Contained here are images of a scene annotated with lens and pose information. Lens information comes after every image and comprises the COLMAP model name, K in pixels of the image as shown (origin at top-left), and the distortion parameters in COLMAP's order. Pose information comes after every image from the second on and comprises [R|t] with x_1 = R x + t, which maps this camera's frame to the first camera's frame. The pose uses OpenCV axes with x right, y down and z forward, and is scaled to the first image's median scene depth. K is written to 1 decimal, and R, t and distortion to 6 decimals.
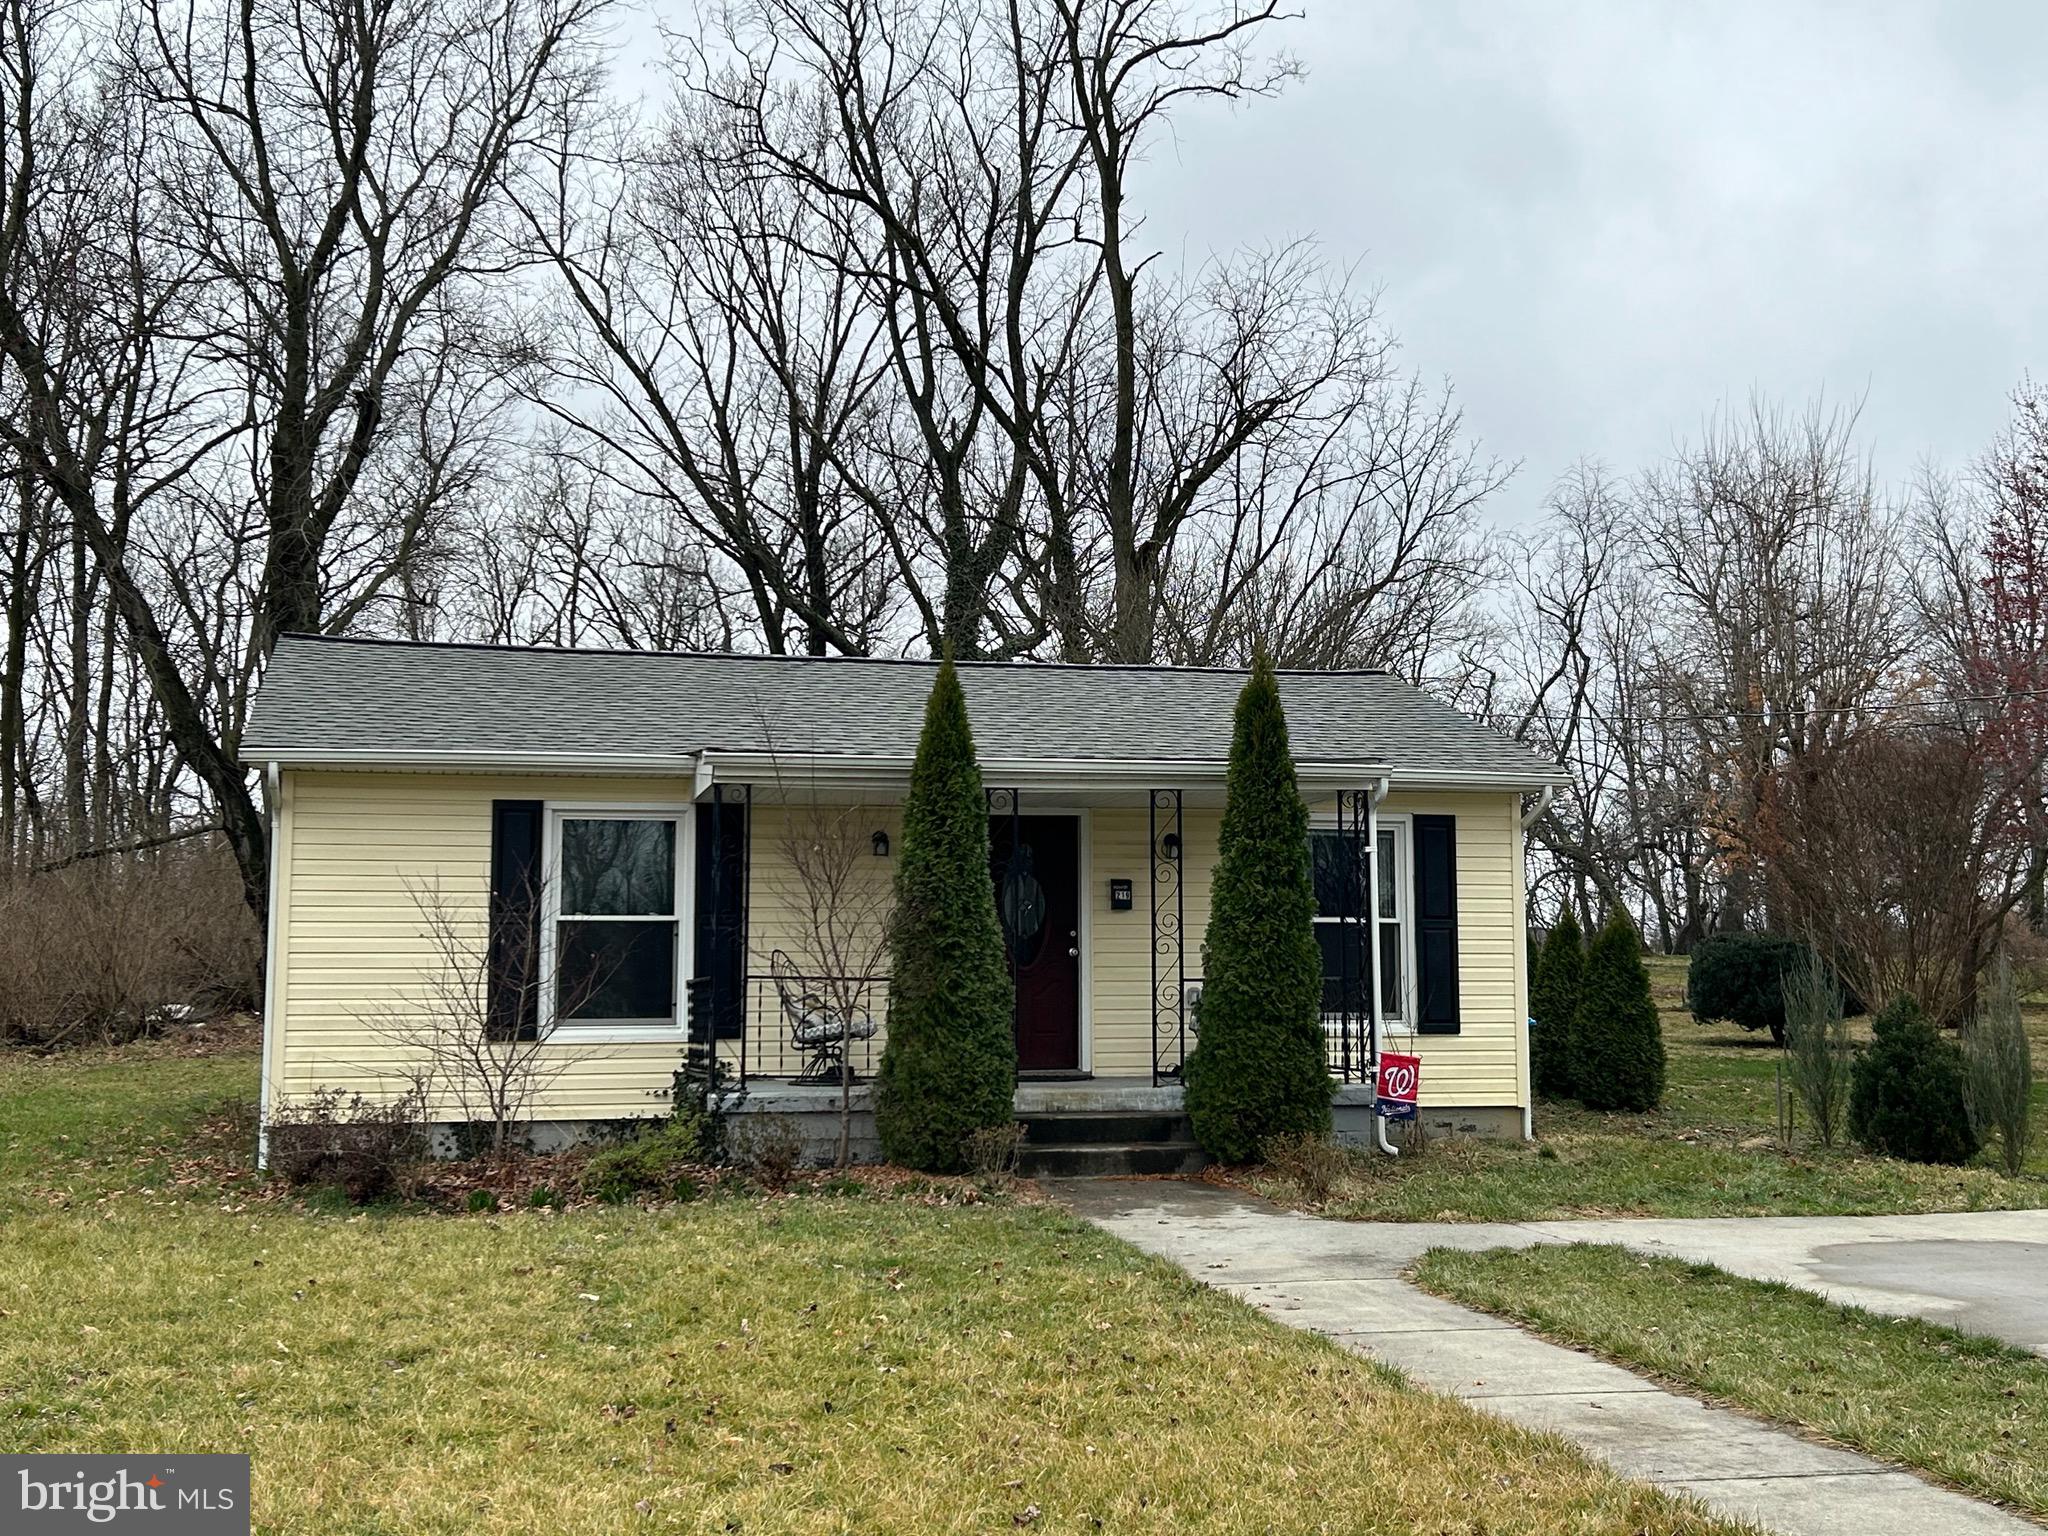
lens RADIAL K [[2415.8, 0, 1061.4], [0, 2415.8, 765.9], [0, 0, 1]] dist [0.177247, -0.553377]
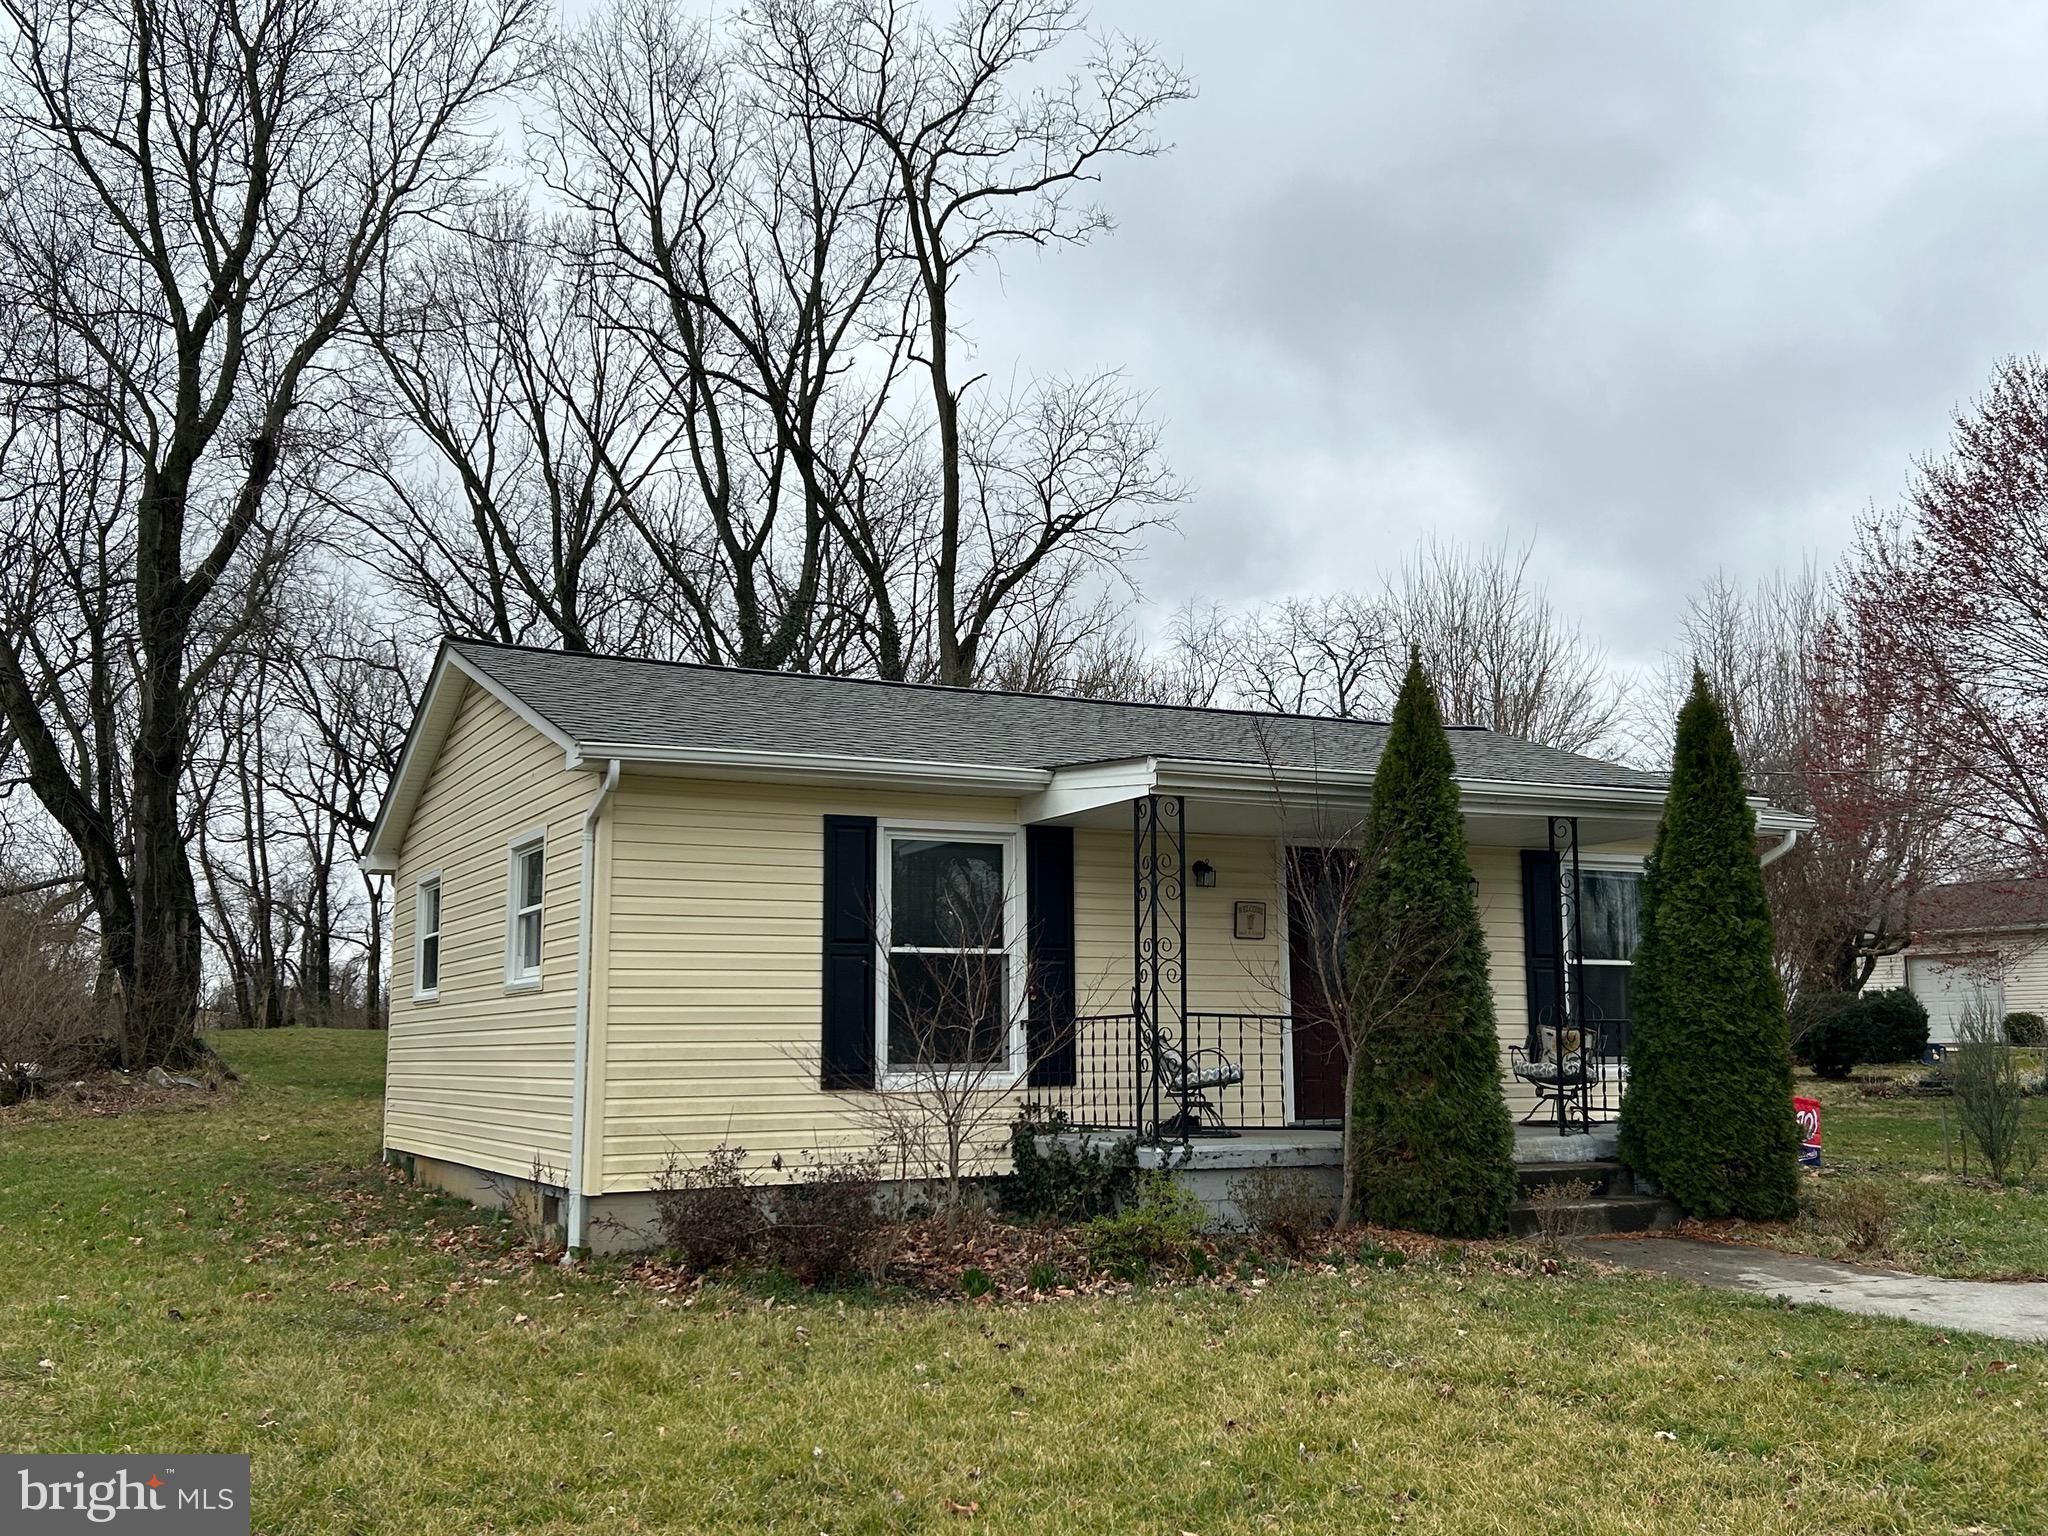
lens RADIAL K [[1982.4, 0, 1048.7], [0, 1982.4, 797.2], [0, 0, 1]] dist [0.121802, -0.269242]
pose [[0.972646, 0.024357, 0.231010, -0.285736], [-0.016303, 0.999193, -0.036711, 0.029114], [-0.231718, 0.031940, 0.972259, 0.251359]]
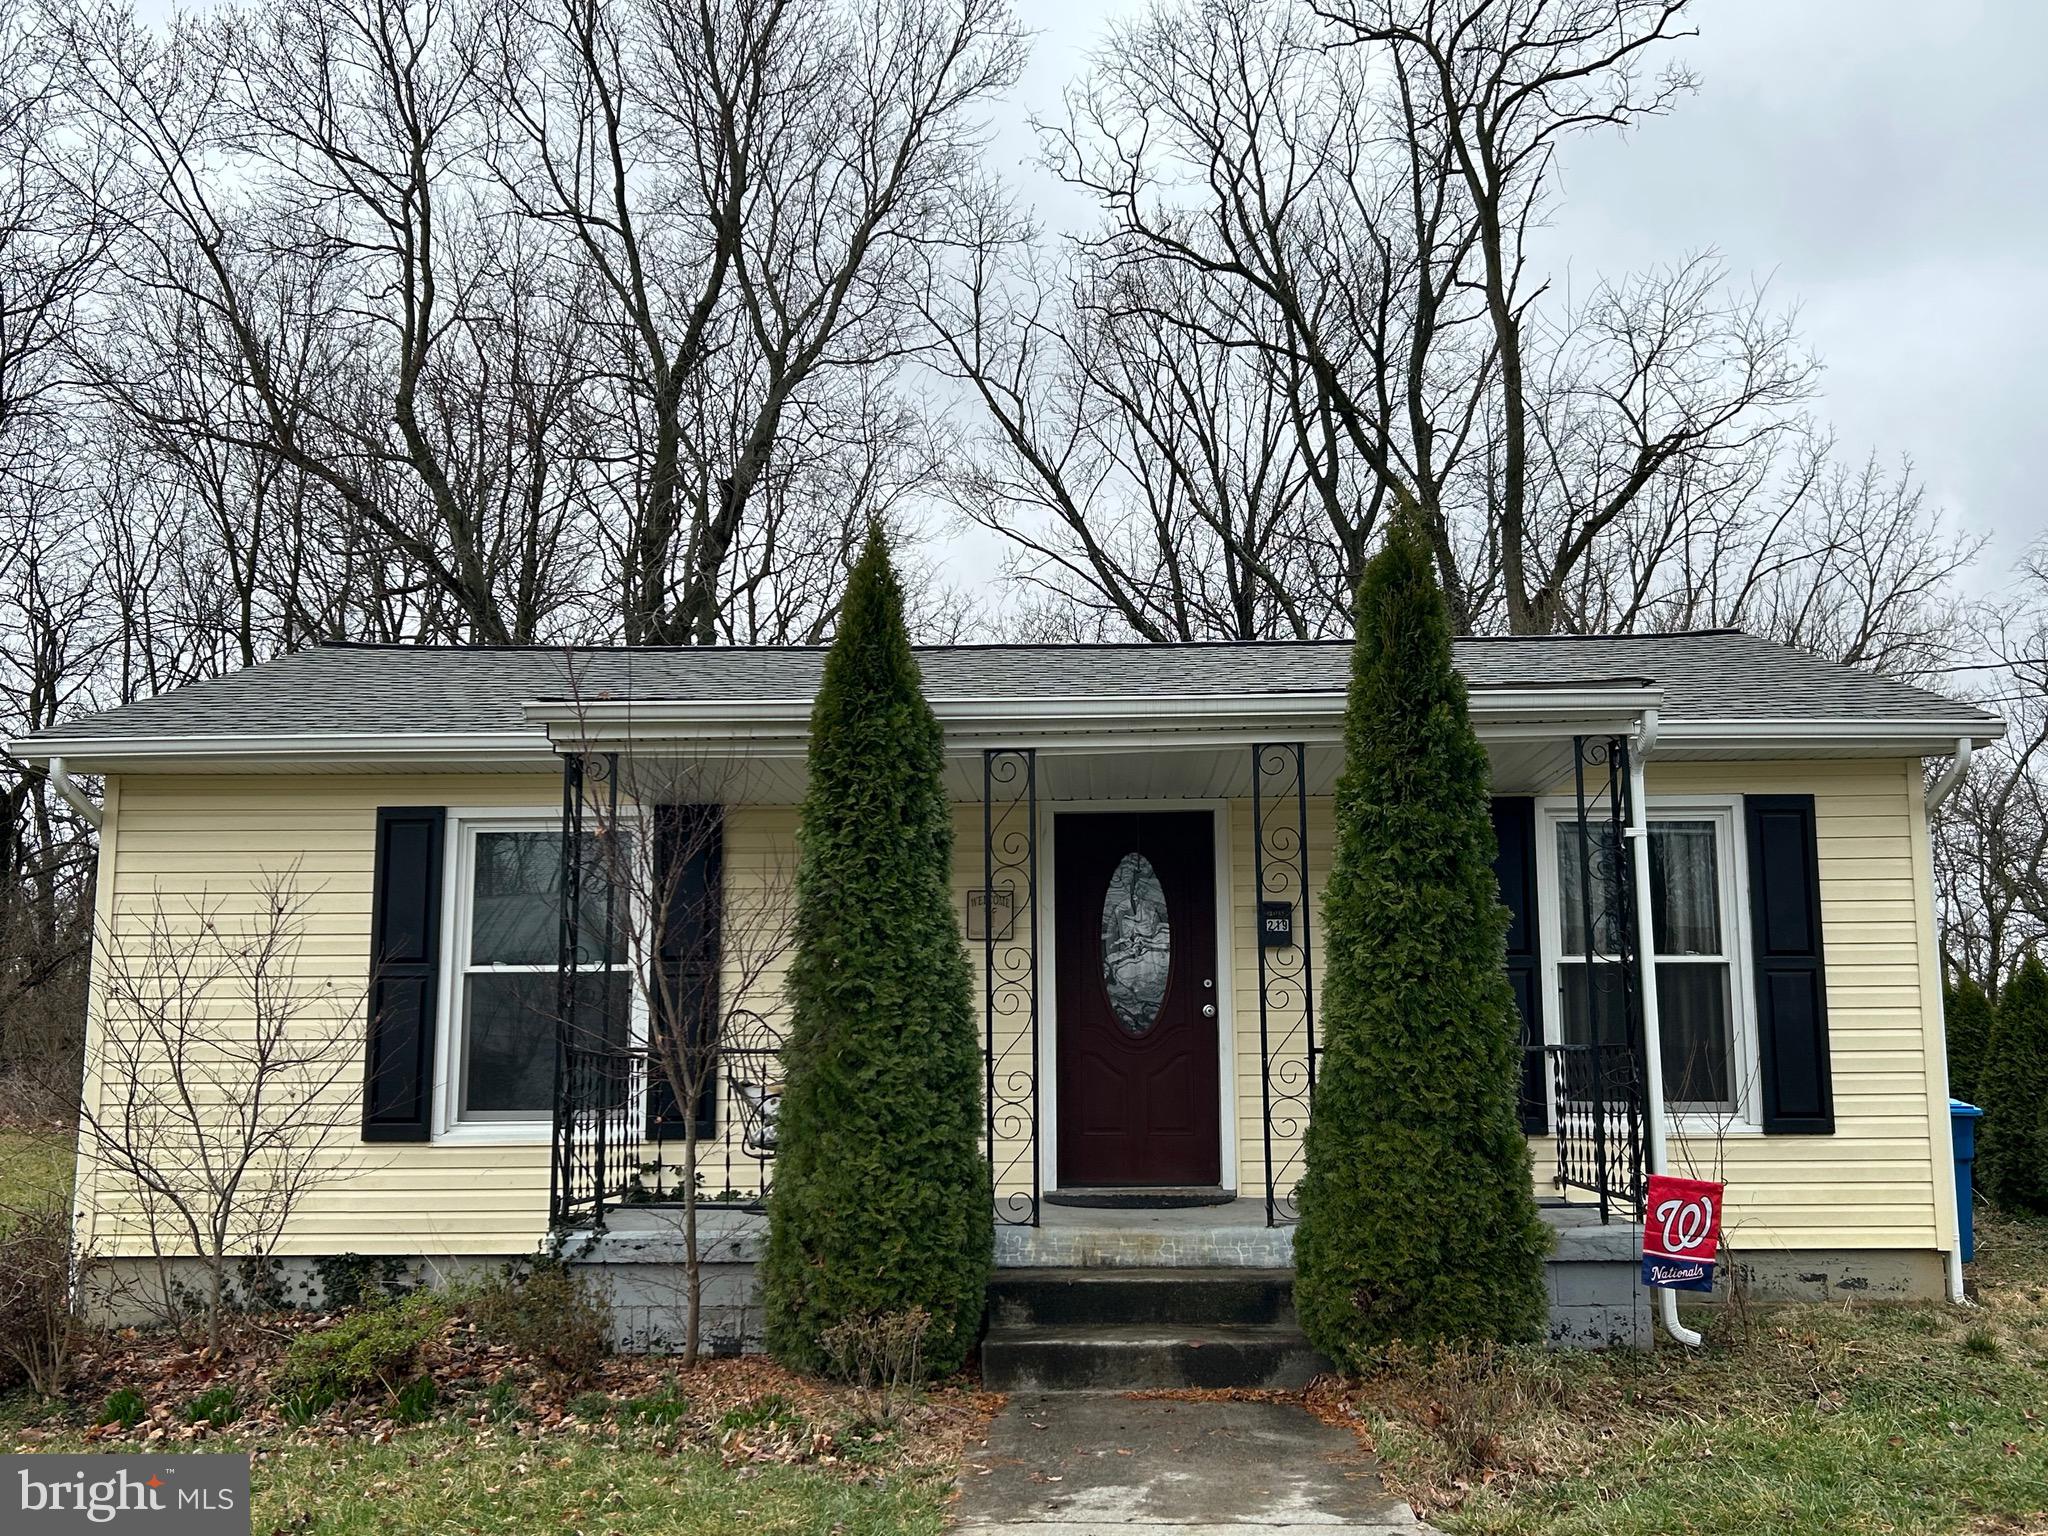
lens RADIAL K [[1982.4, 0, 1048.7], [0, 1982.4, 797.2], [0, 0, 1]] dist [0.121802, -0.269242]
pose [[0.964910, -0.039480, -0.259595, 0.102384], [0.028401, 0.998524, -0.046291, 0.039379], [0.261039, 0.037294, 0.964608, 0.423667]]
